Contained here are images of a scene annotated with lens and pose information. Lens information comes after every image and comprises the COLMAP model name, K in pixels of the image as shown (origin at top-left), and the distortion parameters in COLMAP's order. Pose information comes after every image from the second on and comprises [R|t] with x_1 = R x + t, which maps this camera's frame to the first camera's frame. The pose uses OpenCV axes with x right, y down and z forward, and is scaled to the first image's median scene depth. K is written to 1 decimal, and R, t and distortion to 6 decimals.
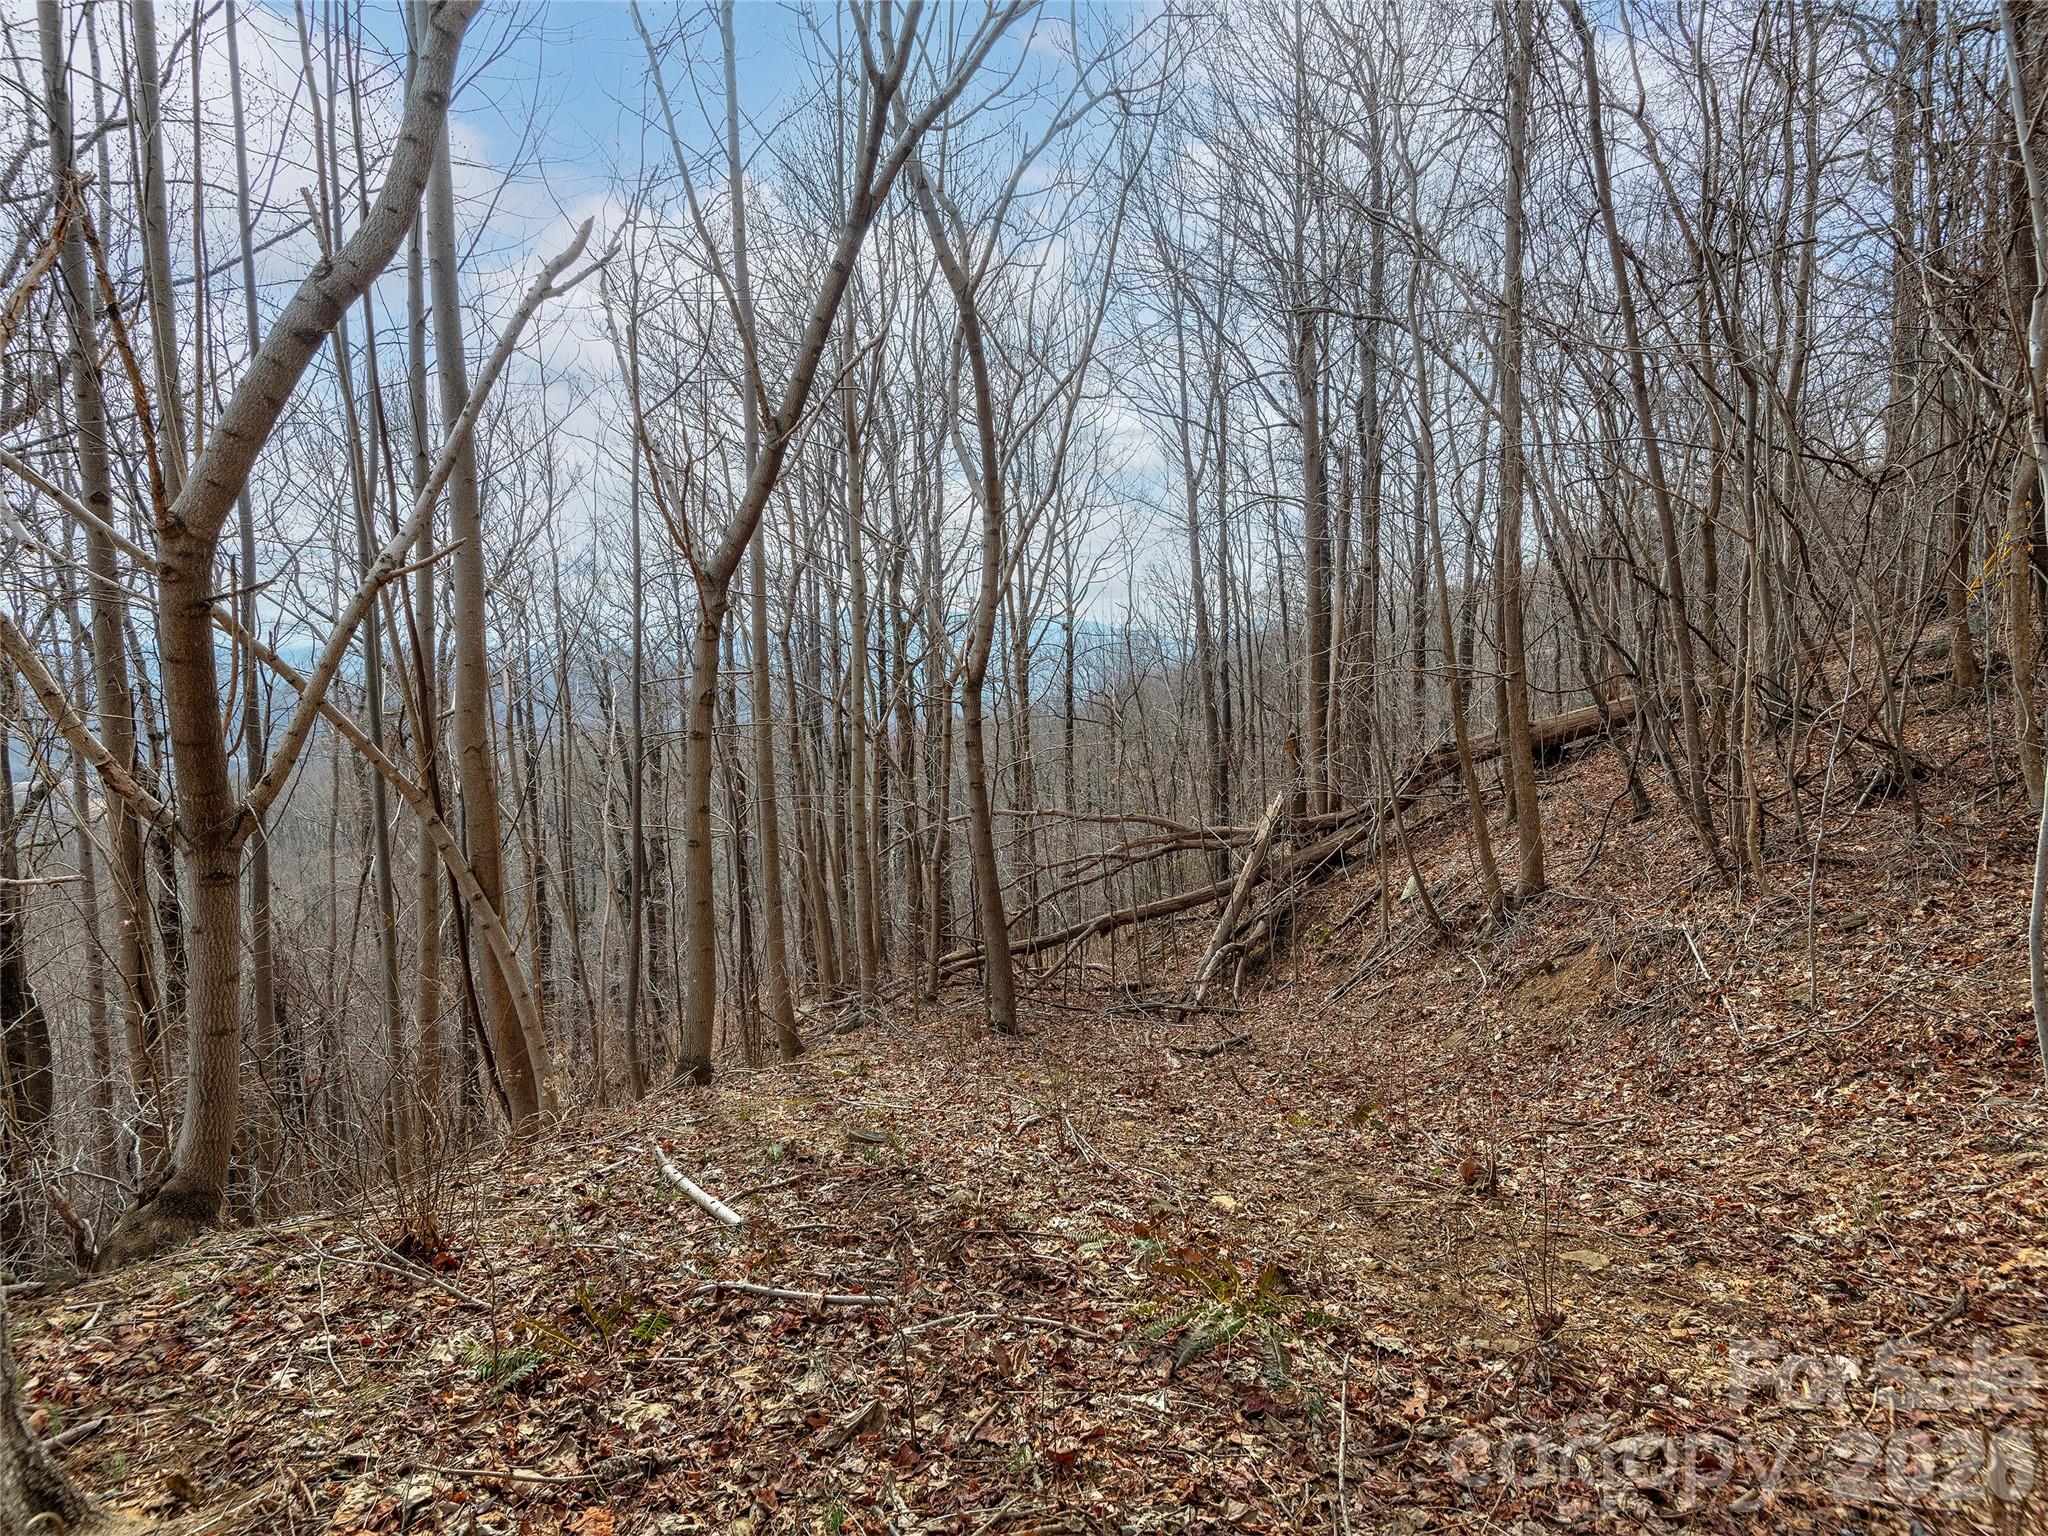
lens RADIAL K [[1002.7, 0, 1024.0], [0, 1002.7, 768.0], [0, 0, 1]] dist [0.000707, -0.009915]
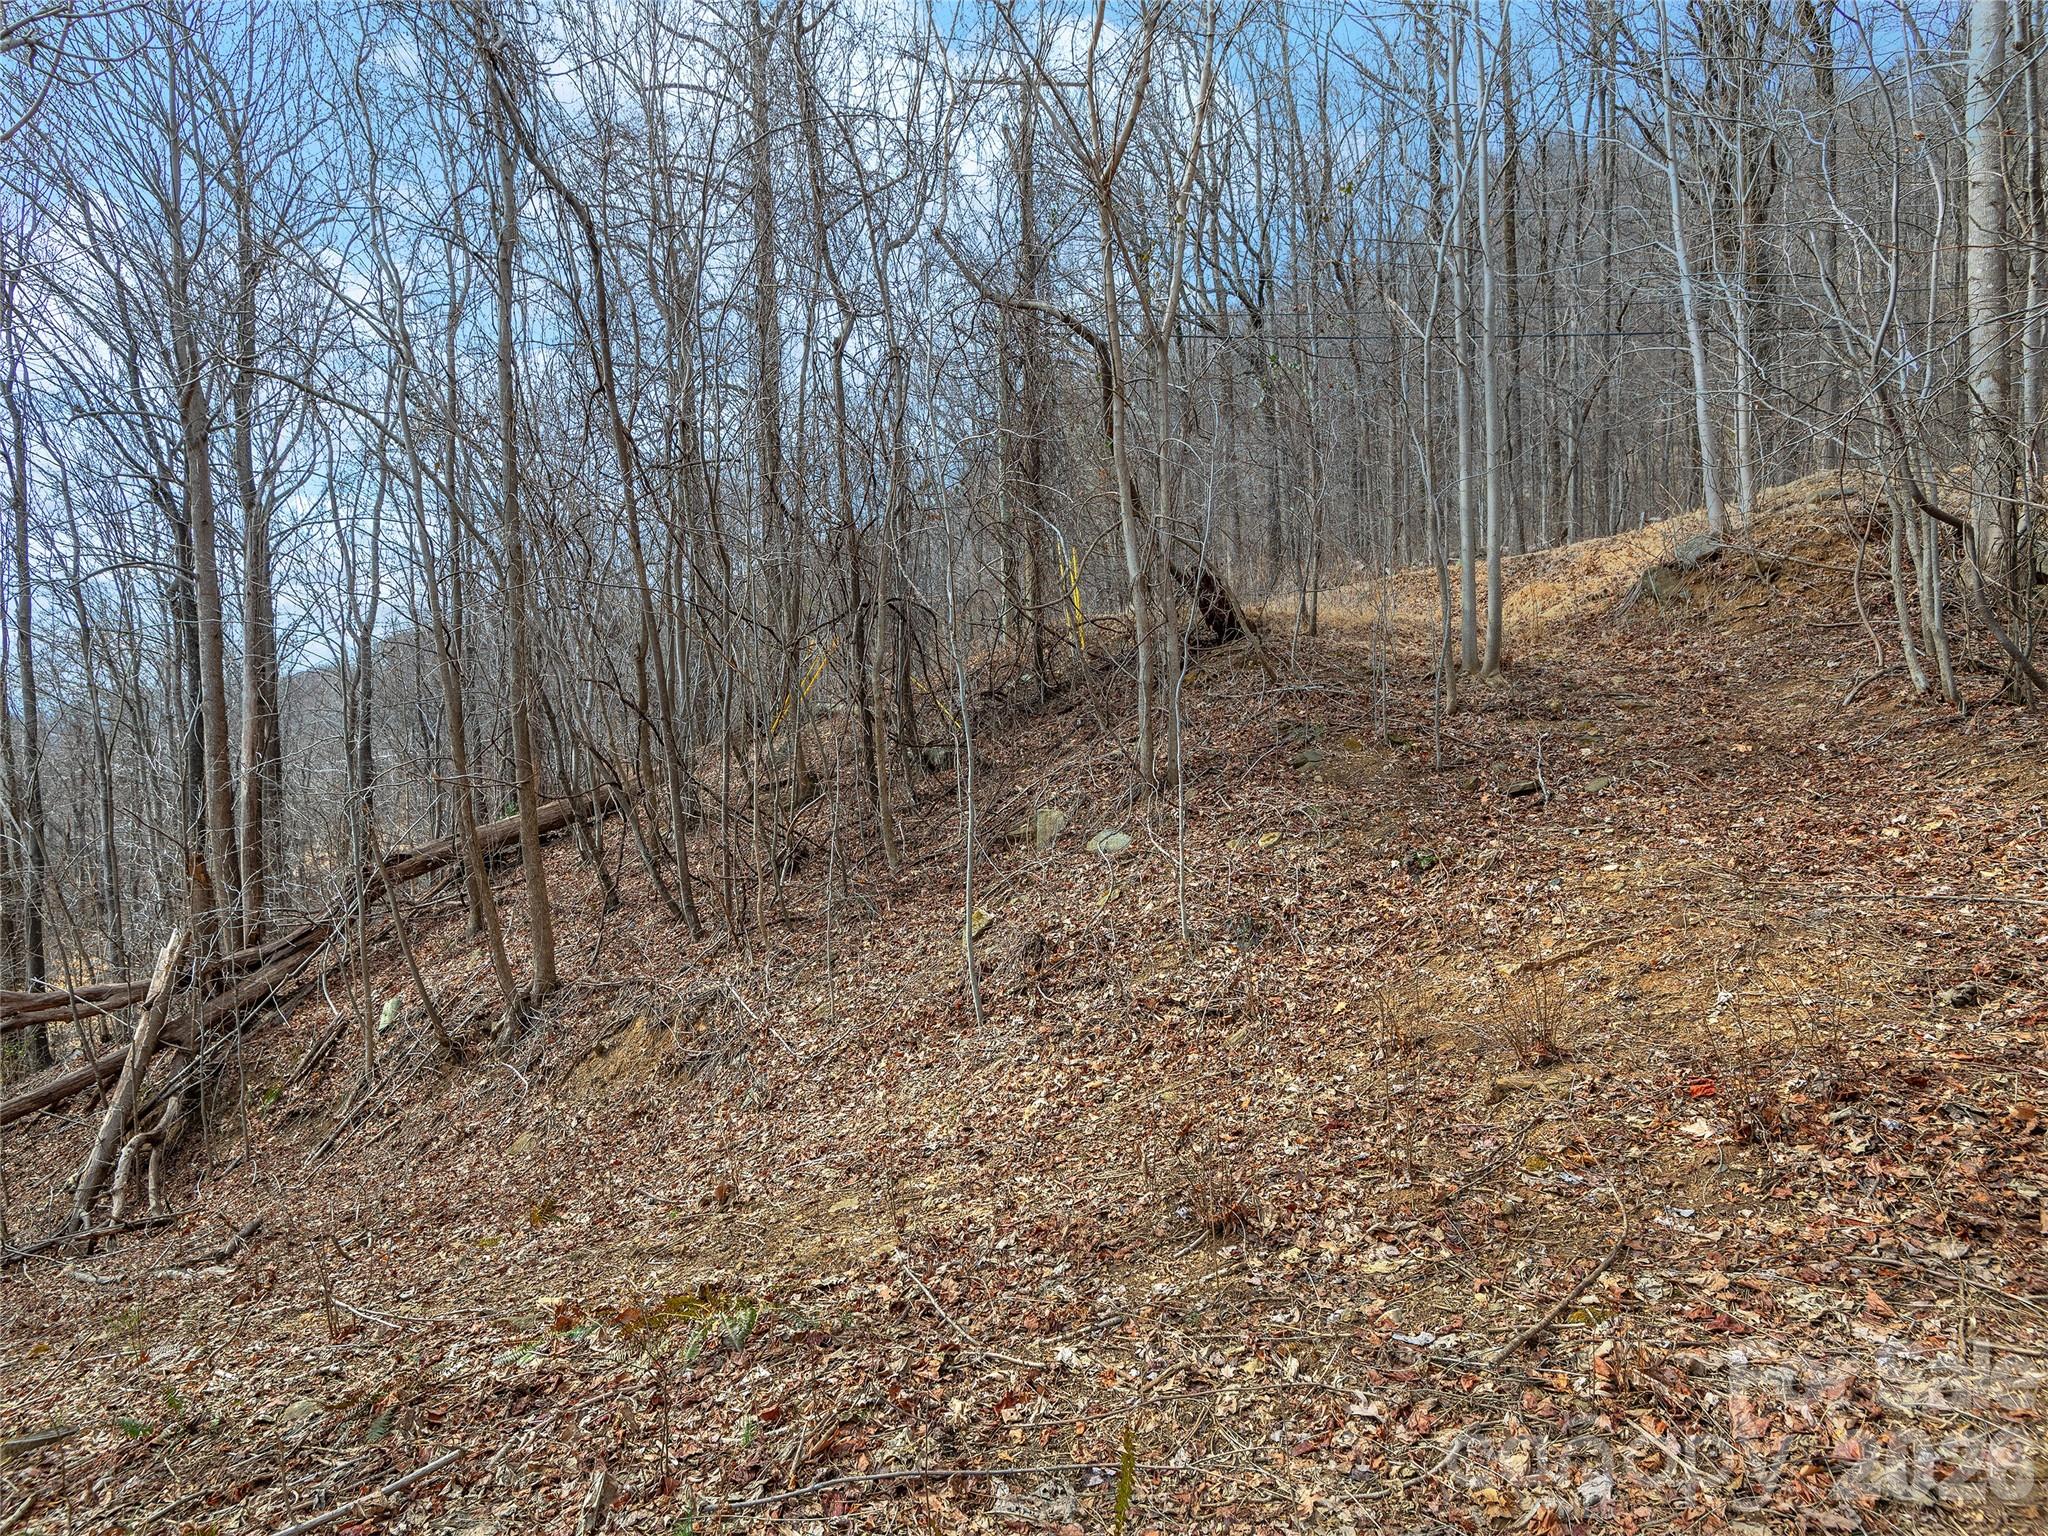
lens RADIAL K [[1002.7, 0, 1024.0], [0, 1002.7, 768.0], [0, 0, 1]] dist [0.000707, -0.009915]
pose [[0.528496, 0.009545, 0.848882, -0.164431], [0.082400, 0.994639, -0.062484, -0.000367], [-0.844927, 0.102970, 0.524876, 0.002364]]
